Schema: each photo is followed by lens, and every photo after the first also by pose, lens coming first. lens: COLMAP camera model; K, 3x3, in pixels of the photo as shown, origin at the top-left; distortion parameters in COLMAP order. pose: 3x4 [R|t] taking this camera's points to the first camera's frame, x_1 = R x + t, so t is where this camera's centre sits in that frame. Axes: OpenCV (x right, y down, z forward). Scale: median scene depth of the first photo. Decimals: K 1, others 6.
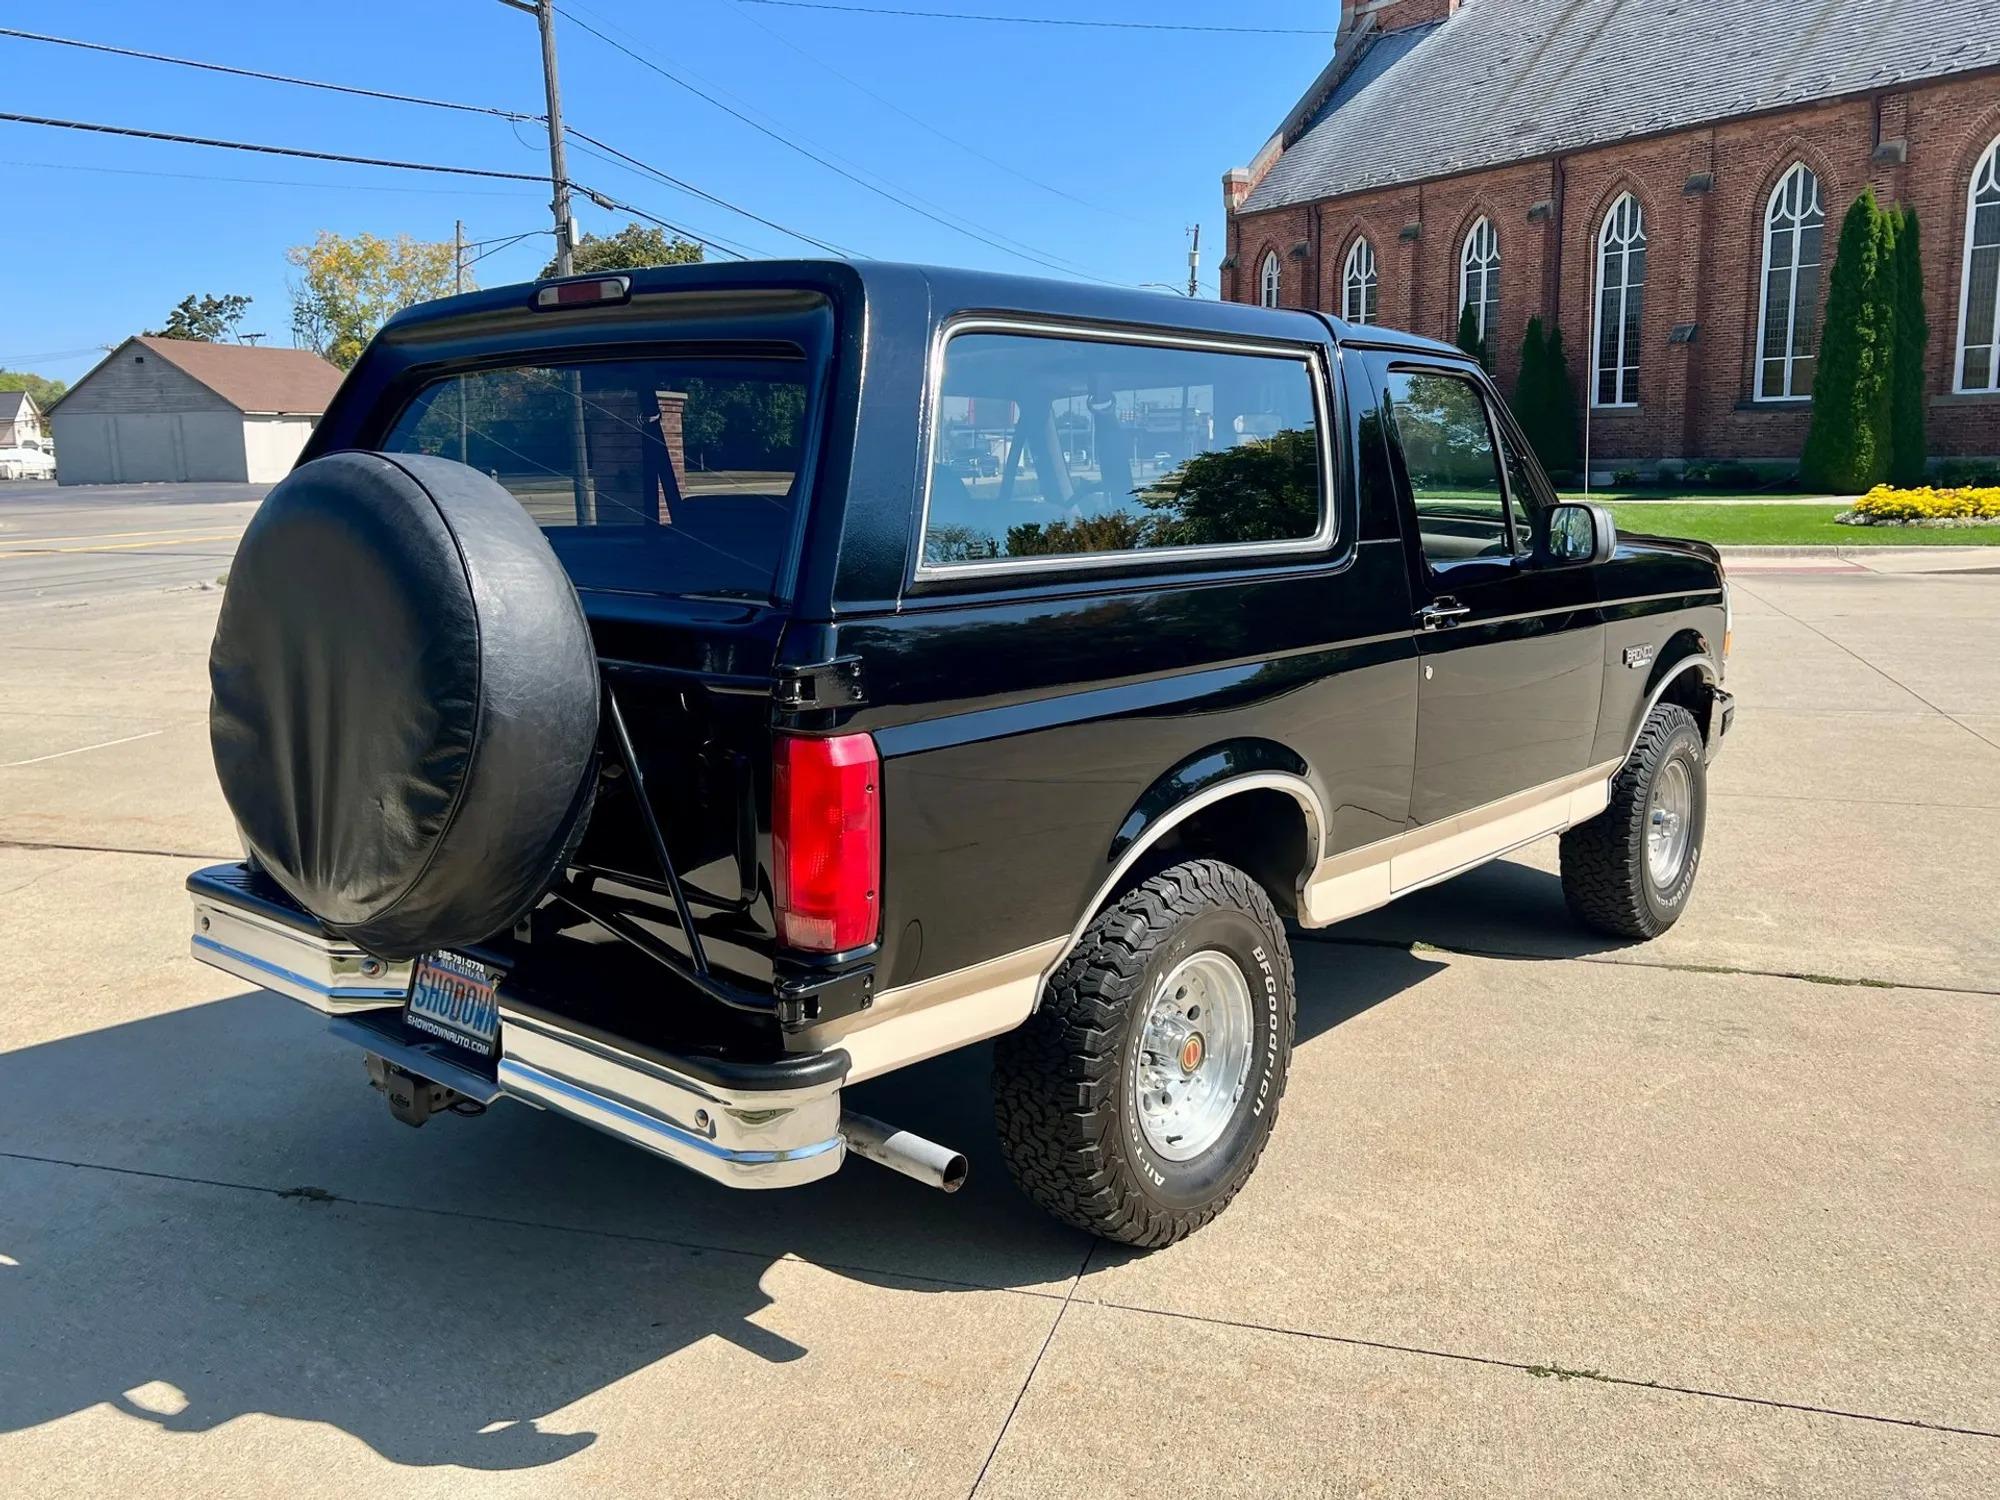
lens RADIAL K [[1682.4, 0, 1012.9], [0, 1682.4, 752.9], [0, 0, 1]] dist [0.008014, 0.012672]
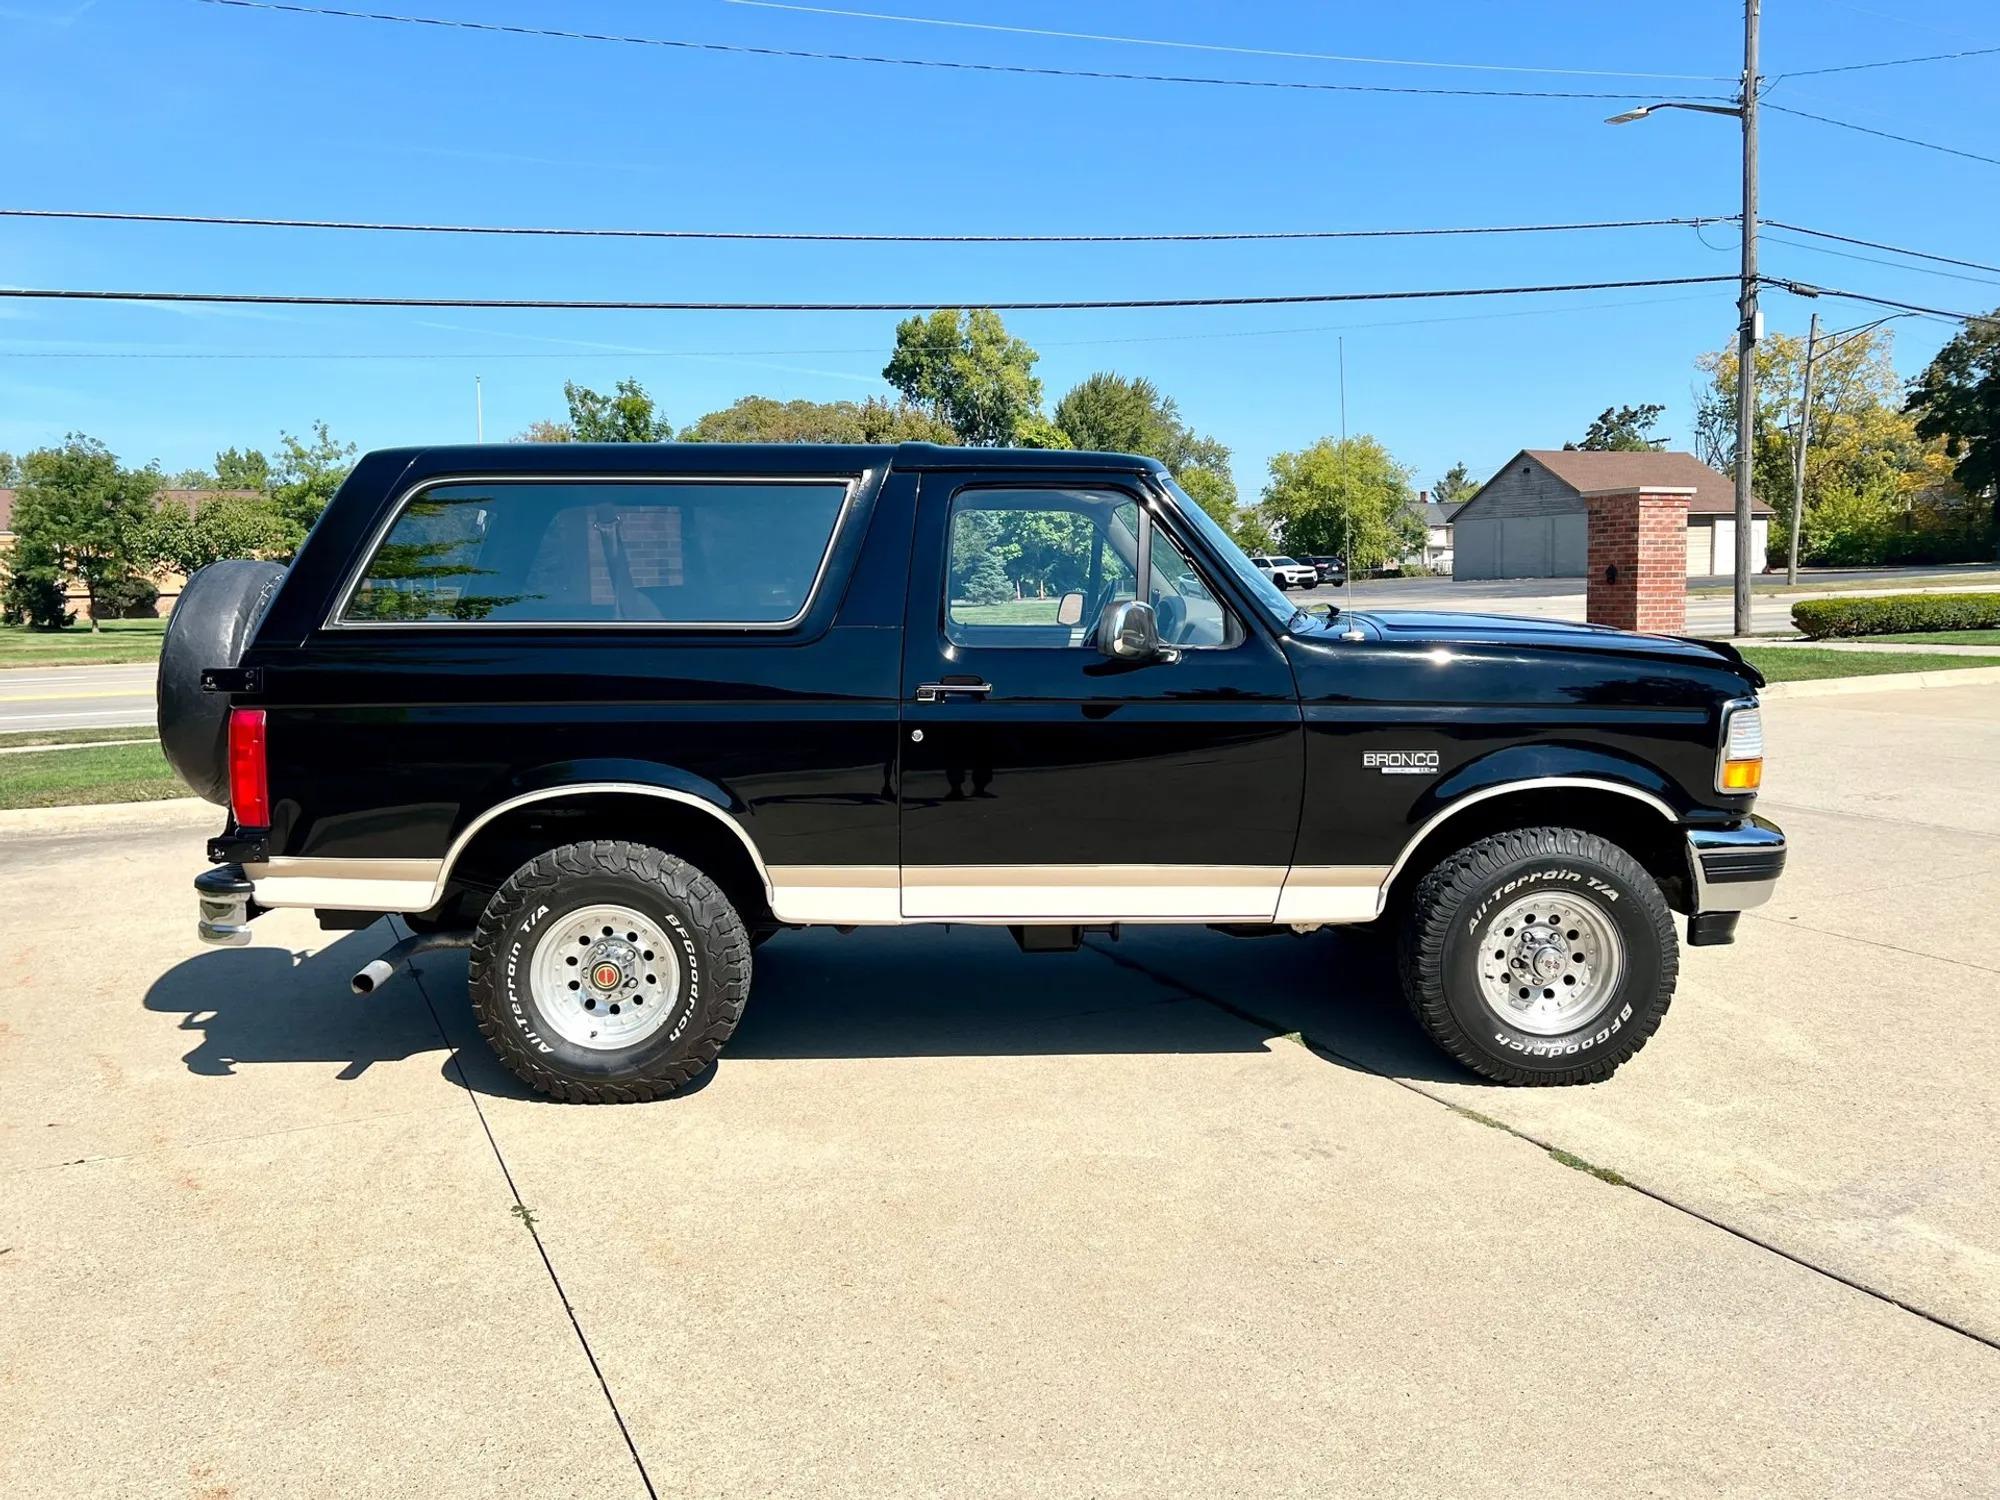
lens RADIAL K [[1682.4, 0, 1011.5], [0, 1682.4, 757.4], [0, 0, 1]] dist [0.008014, 0.012672]
pose [[0.640931, 0.083391, -0.763056, 1.324170], [-0.123894, 0.992286, 0.004377, -0.050088], [0.757534, 0.091733, 0.646318, 0.307435]]
